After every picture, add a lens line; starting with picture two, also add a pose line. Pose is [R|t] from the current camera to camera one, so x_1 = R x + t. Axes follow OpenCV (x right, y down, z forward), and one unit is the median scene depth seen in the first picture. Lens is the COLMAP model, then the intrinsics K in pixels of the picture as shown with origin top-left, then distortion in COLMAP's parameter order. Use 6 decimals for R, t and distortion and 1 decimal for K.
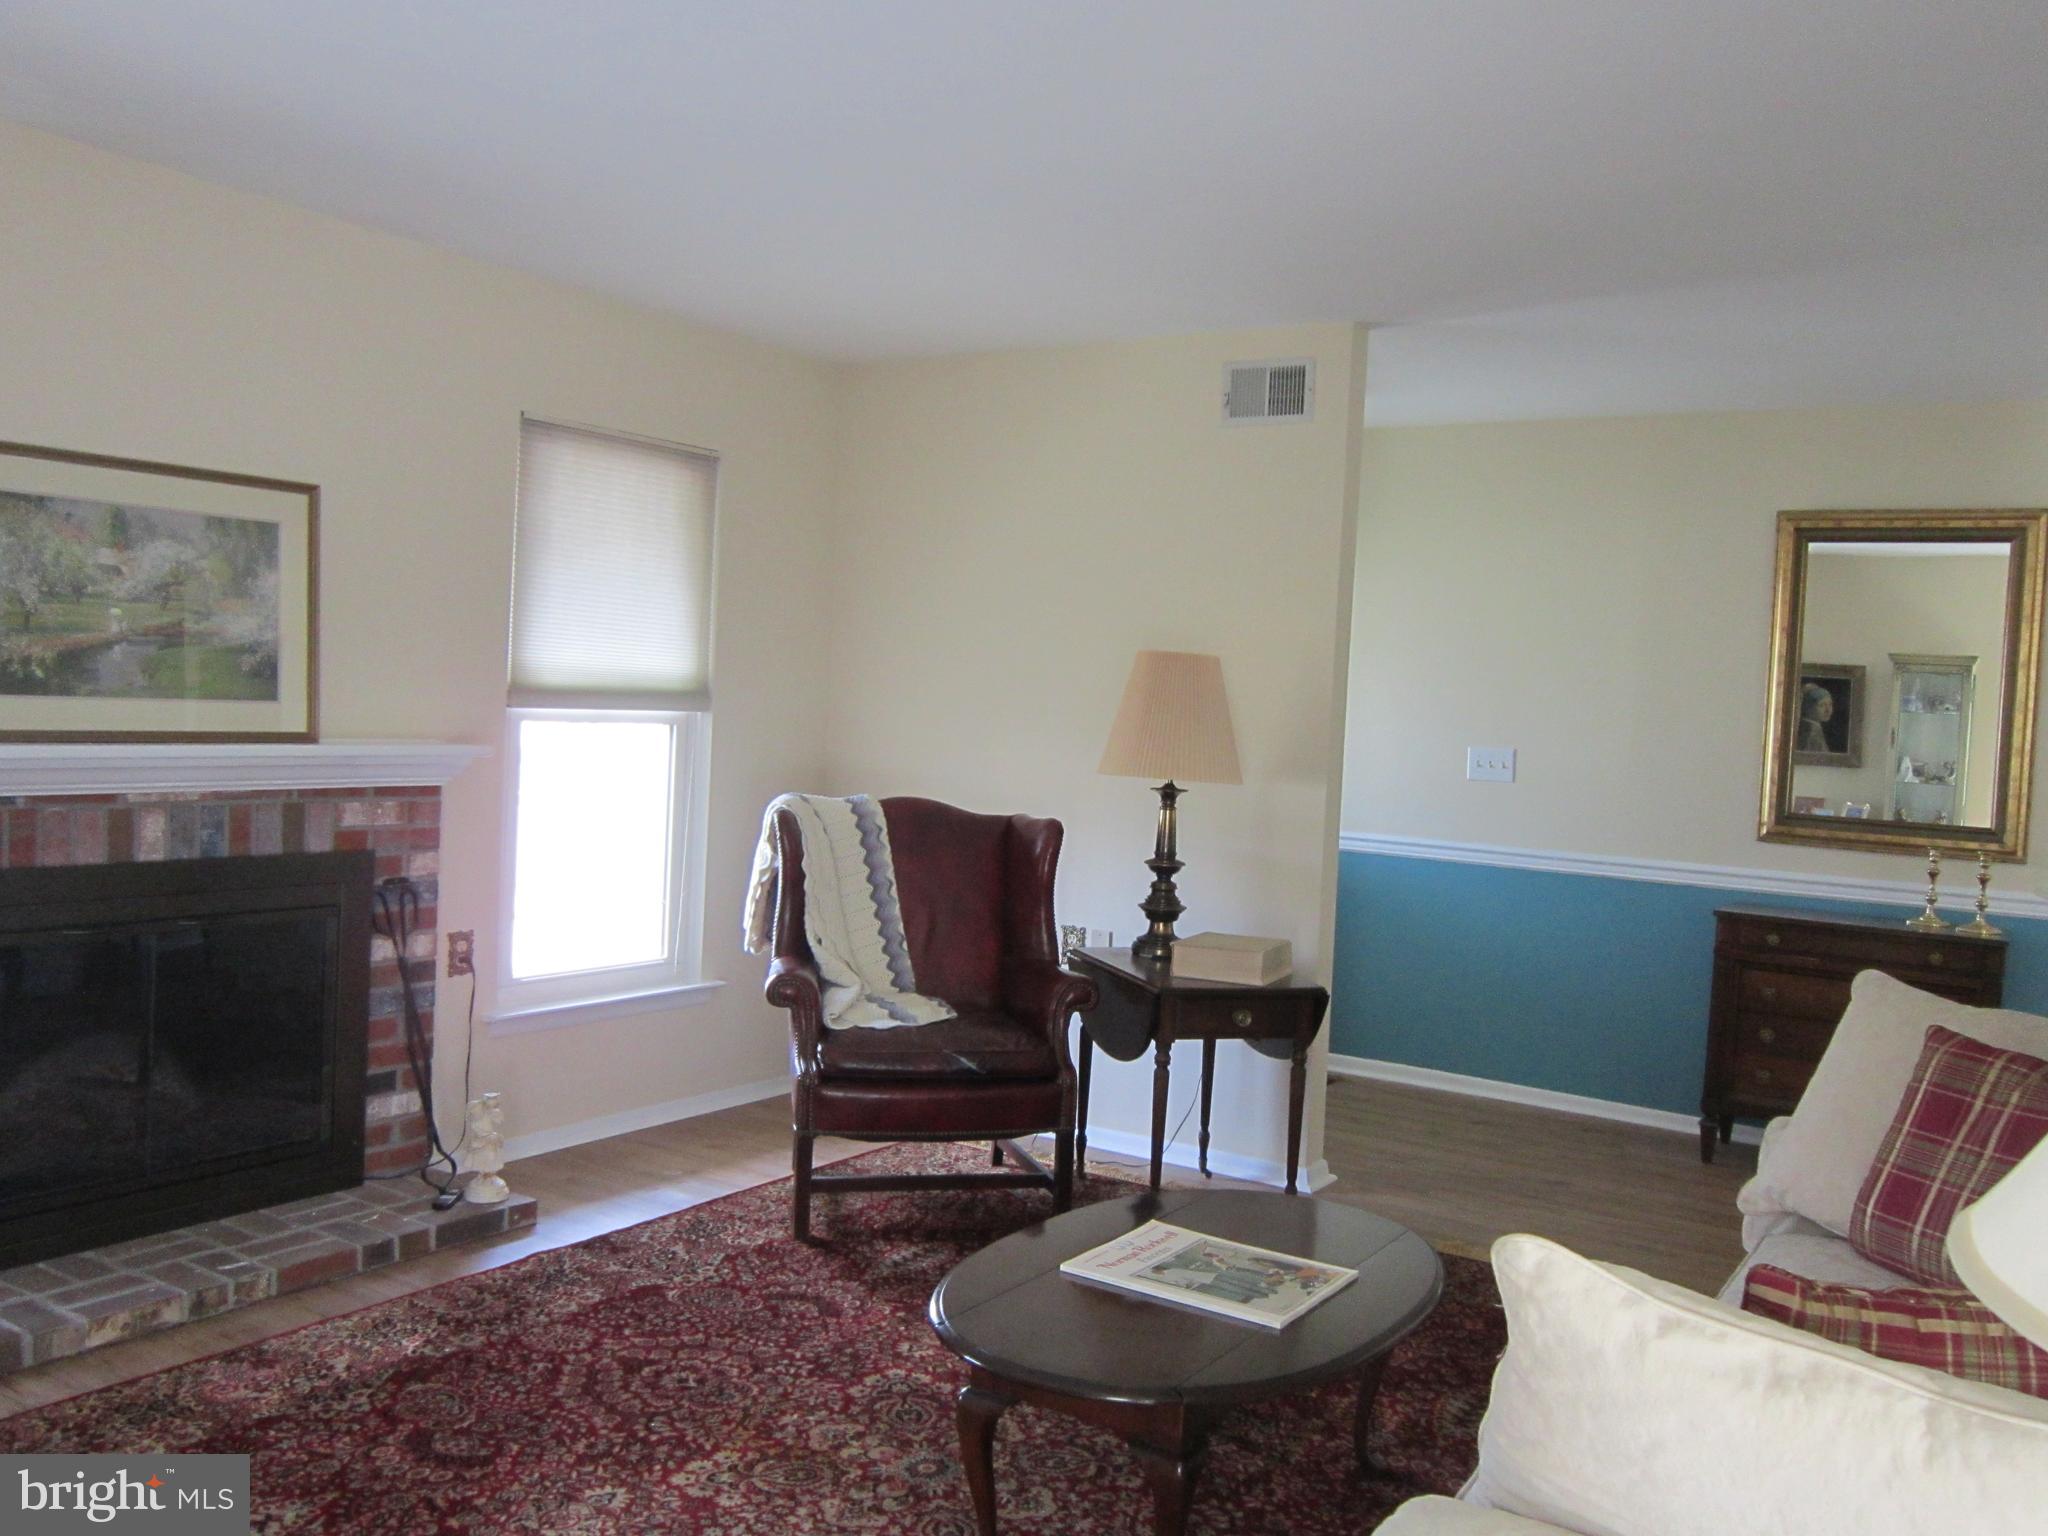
lens RADIAL K [[1678.3, 0, 1024.0], [0, 1678.3, 768.0], [0, 0, 1]] dist [-0.059833, 0.018919]
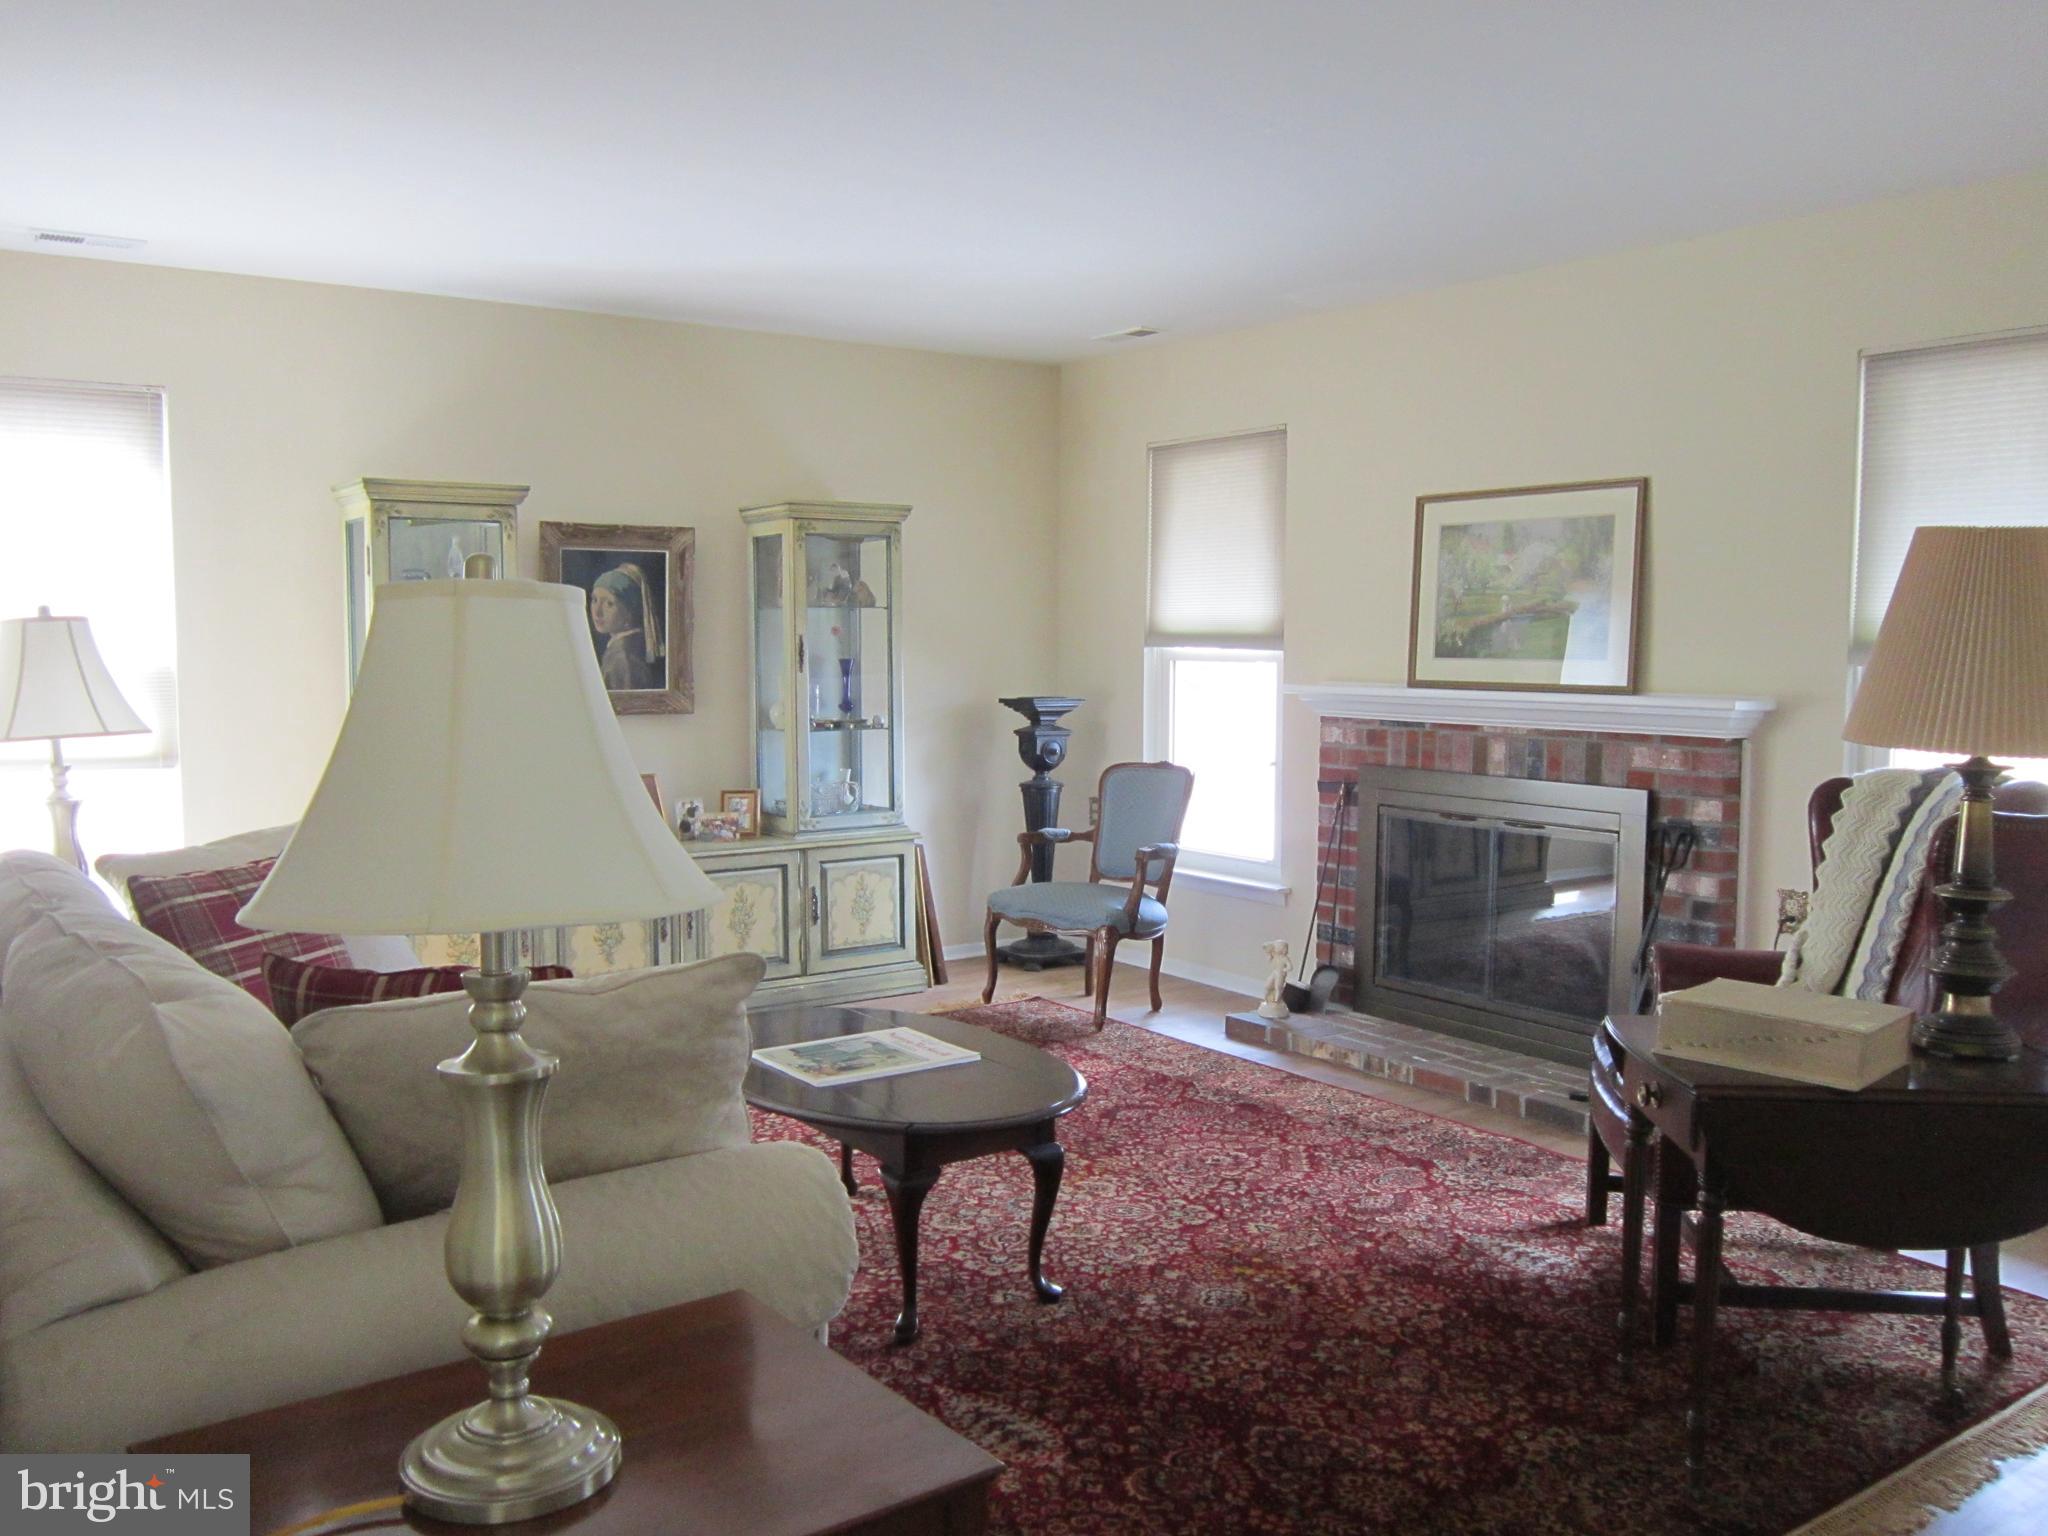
lens RADIAL K [[1678.3, 0, 1024.0], [0, 1678.3, 768.0], [0, 0, 1]] dist [-0.059833, 0.018919]
pose [[-0.360134, 0.026707, -0.932518, 0.854451], [-0.057875, 0.997025, 0.050906, 0.001205], [0.931103, 0.072302, -0.357517, 1.041816]]
